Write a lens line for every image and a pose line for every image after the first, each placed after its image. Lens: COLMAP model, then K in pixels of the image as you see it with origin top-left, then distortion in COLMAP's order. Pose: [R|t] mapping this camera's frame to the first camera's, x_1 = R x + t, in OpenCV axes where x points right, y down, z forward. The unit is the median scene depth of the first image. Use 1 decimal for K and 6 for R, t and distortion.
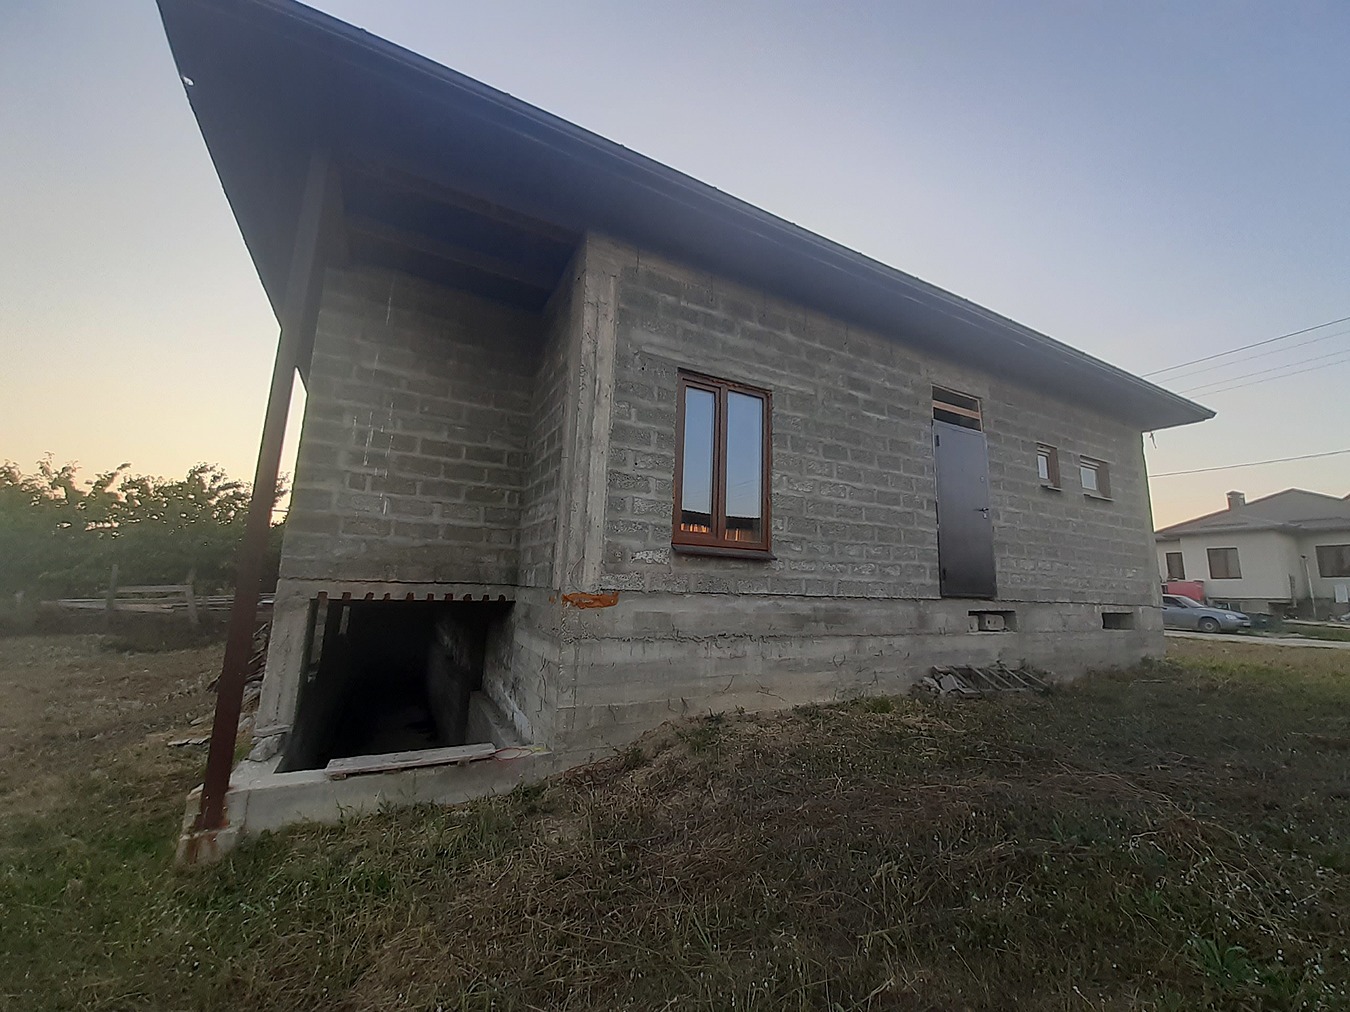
lens RADIAL K [[533.0, 0, 682.5], [0, 533.0, 491.7], [0, 0, 1]] dist [0.000656, -0.000318]
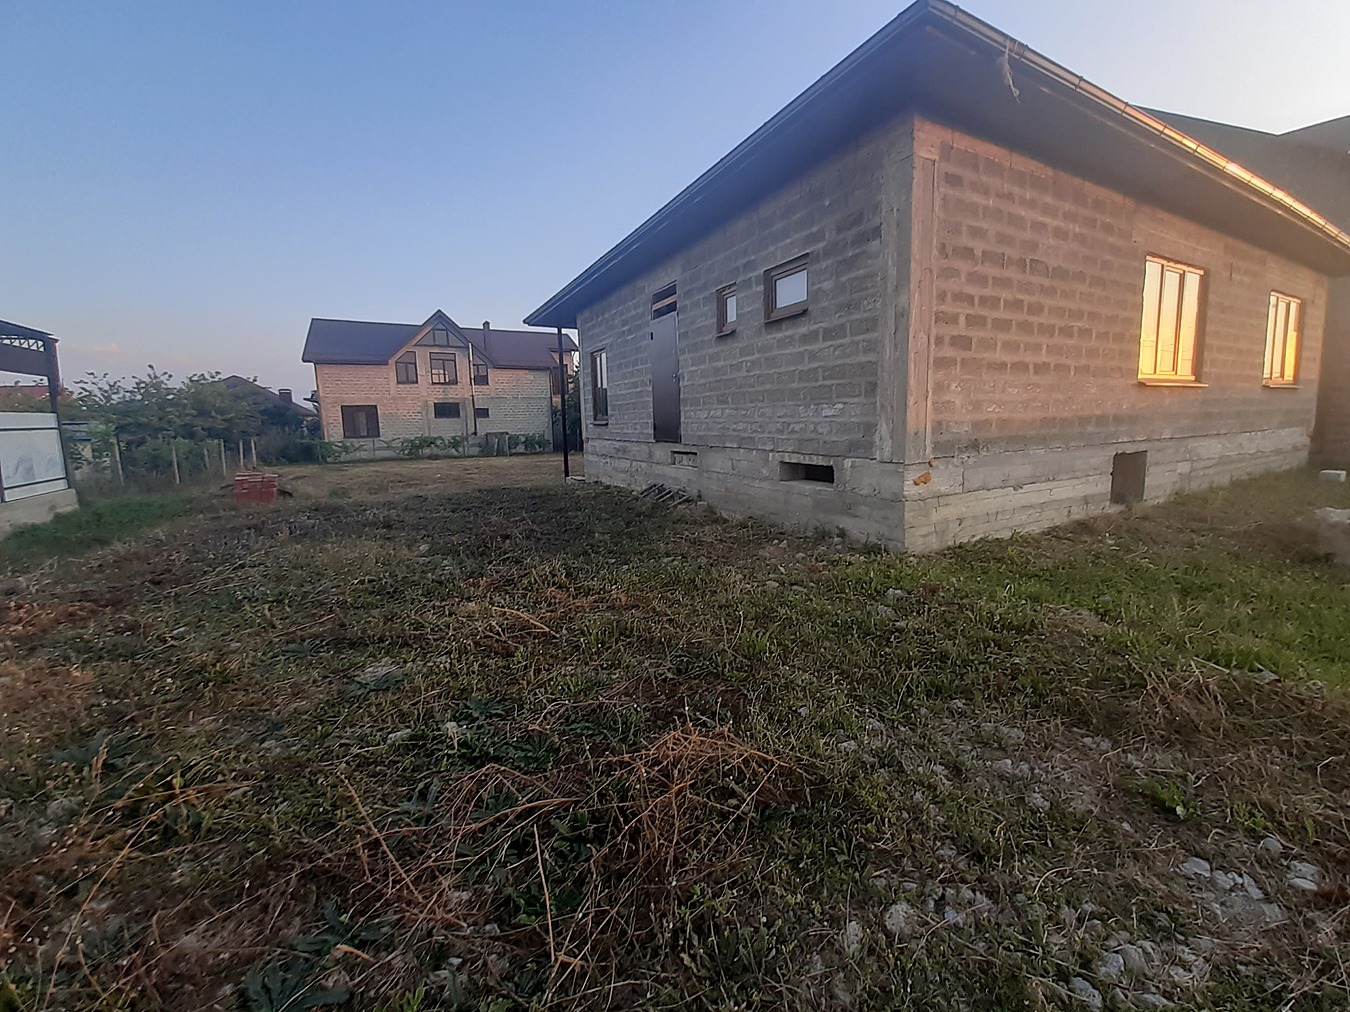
lens RADIAL K [[533.0, 0, 682.5], [0, 533.0, 491.7], [0, 0, 1]] dist [0.000656, -0.000318]
pose [[-0.011092, 0.102755, -0.994645, 1.852968], [0.191813, 0.976452, 0.098737, 0.181633], [0.981369, -0.189691, -0.030540, 0.977345]]
